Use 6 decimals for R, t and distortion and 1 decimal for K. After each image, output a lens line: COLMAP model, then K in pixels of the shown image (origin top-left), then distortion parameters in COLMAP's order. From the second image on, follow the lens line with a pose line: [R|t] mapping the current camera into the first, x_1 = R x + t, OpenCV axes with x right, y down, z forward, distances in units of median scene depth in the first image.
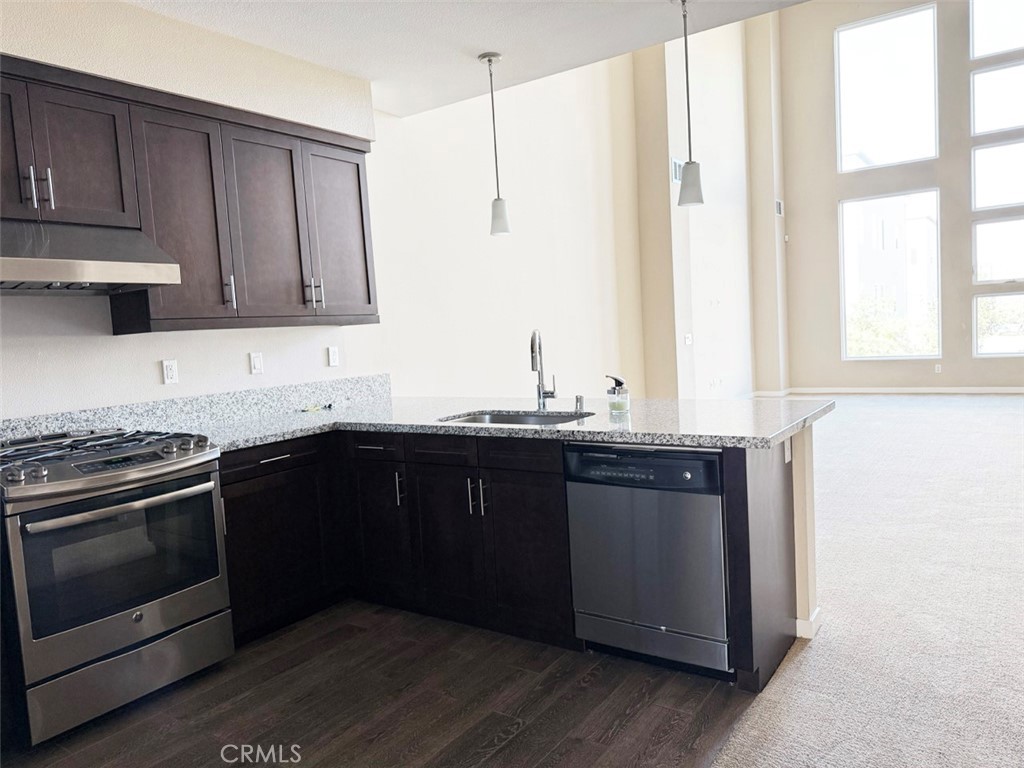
lens RADIAL K [[716.4, 0, 513.5], [0, 716.4, 386.7], [0, 0, 1]] dist [0.068741, -0.091753]
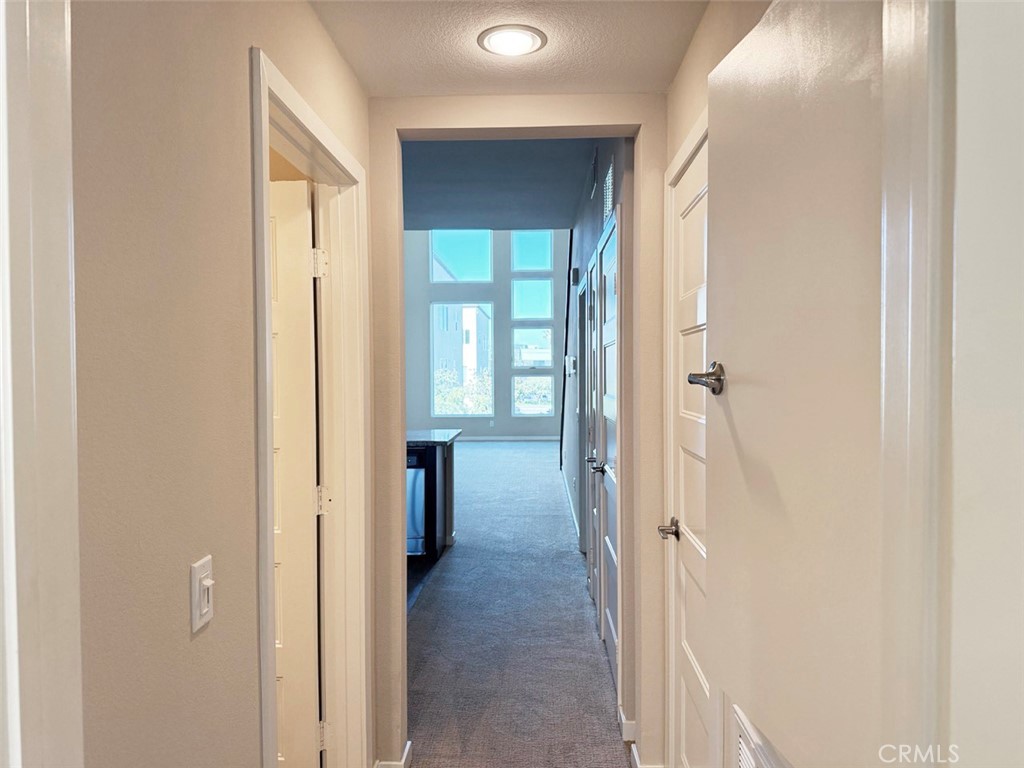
lens RADIAL K [[716.4, 0, 510.8], [0, 716.4, 383.8], [0, 0, 1]] dist [0.068741, -0.091753]
pose [[0.841841, 0.045726, 0.537785, -0.172236], [0.001226, 0.996240, -0.086627, 0.021269], [-0.539724, 0.073586, 0.838620, -0.251658]]
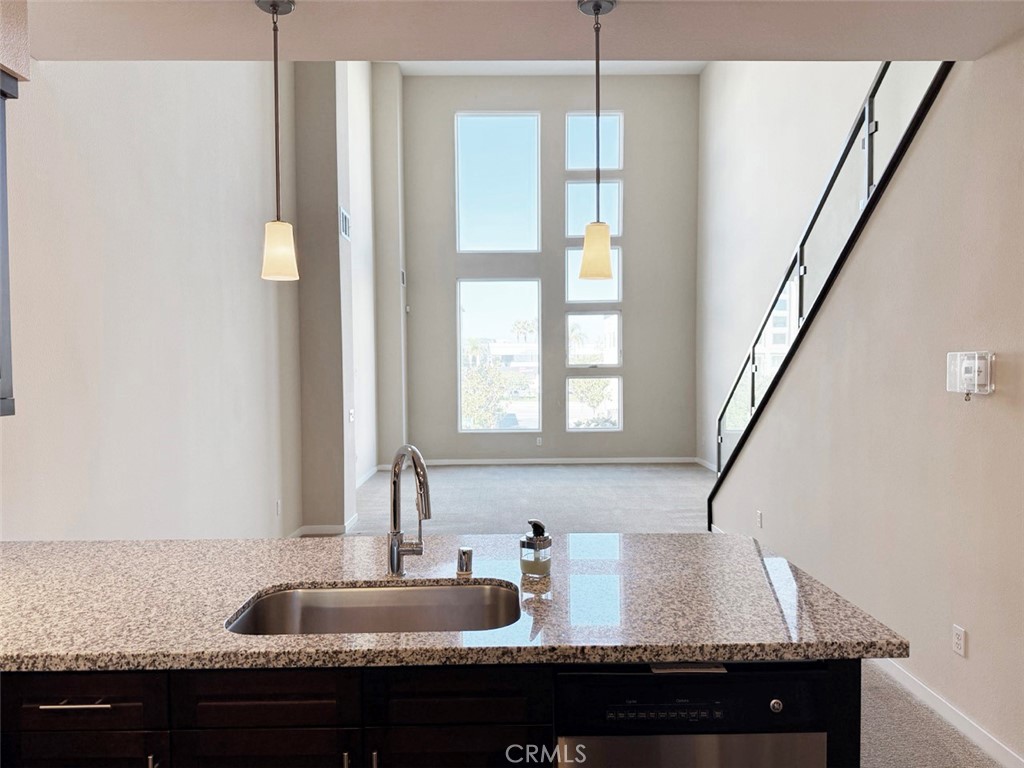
lens RADIAL K [[716.4, 0, 504.2], [0, 716.4, 386.1], [0, 0, 1]] dist [0.068741, -0.091753]
pose [[0.815828, 0.038252, 0.577027, -0.087071], [0.006611, 0.997128, -0.075448, -0.028995], [-0.578256, 0.065368, 0.813232, 0.156510]]
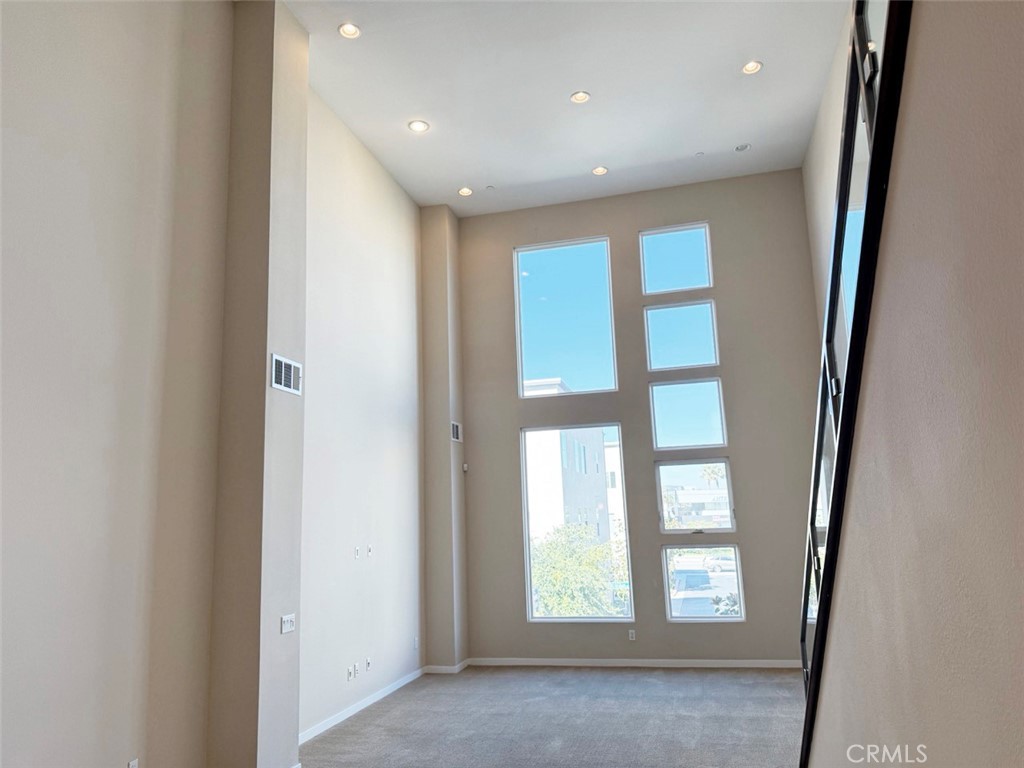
lens RADIAL K [[716.4, 0, 511.6], [0, 716.4, 379.7], [0, 0, 1]] dist [0.068741, -0.091753]
pose [[0.936412, 0.092622, 0.338457, 0.156780], [0.009758, 0.957289, -0.288969, -0.070668], [-0.350766, 0.273897, 0.895513, 0.238621]]
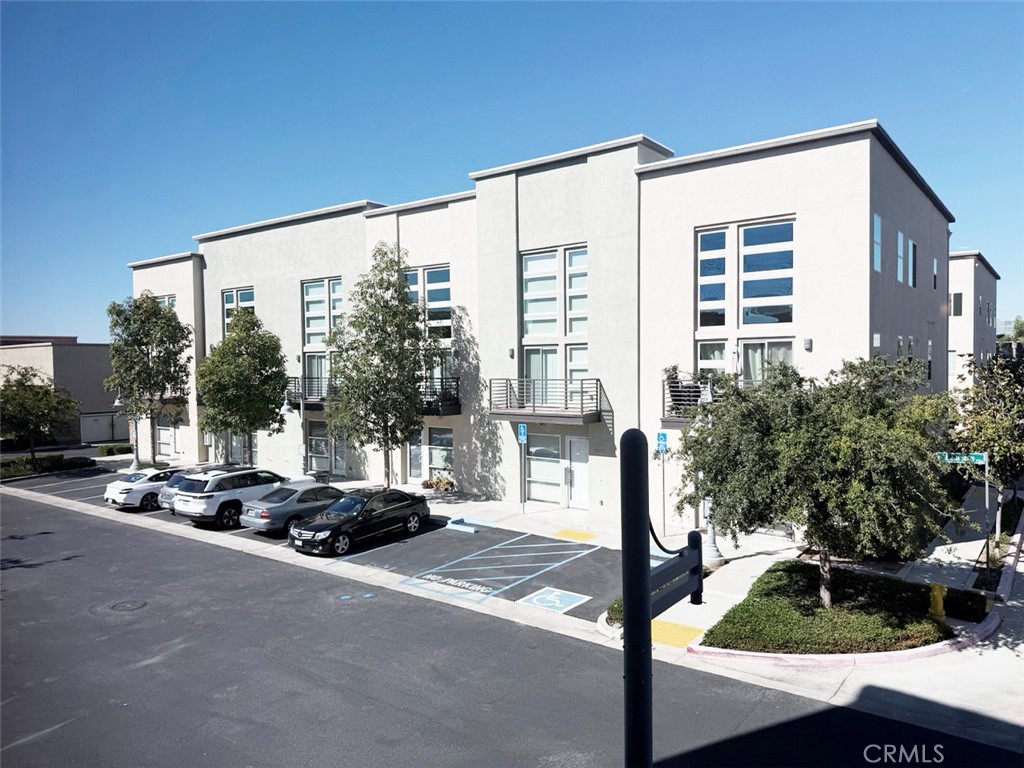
lens RADIAL K [[716.4, 0, 512.5], [0, 716.4, 390.6], [0, 0, 1]] dist [0.068741, -0.091753]
pose [[0.997966, 0.047356, -0.042683, 0.585638], [-0.049463, 0.997537, -0.049725, -0.135910], [0.040223, 0.051735, 0.997850, 1.081480]]
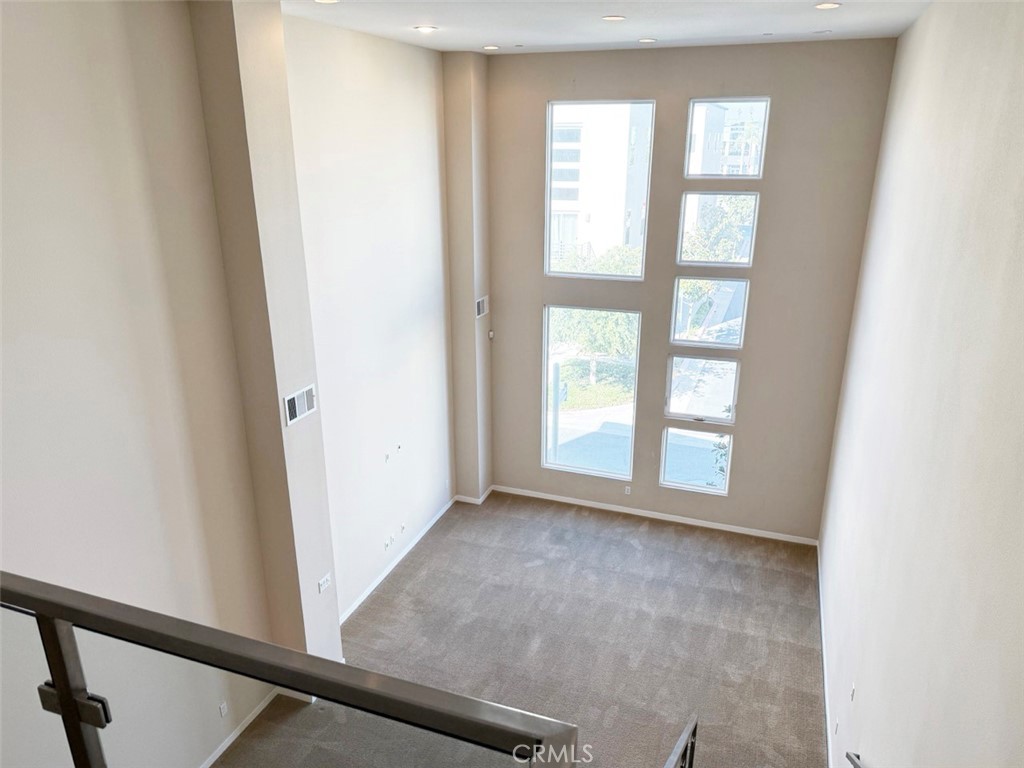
lens RADIAL K [[716.4, 0, 511.8], [0, 716.4, 384.1], [0, 0, 1]] dist [0.068741, -0.091753]
pose [[0.965532, -0.024998, 0.259081, 0.197697], [-0.035811, 0.973153, 0.227356, -0.399567], [-0.257809, -0.228798, 0.938715, 0.174904]]
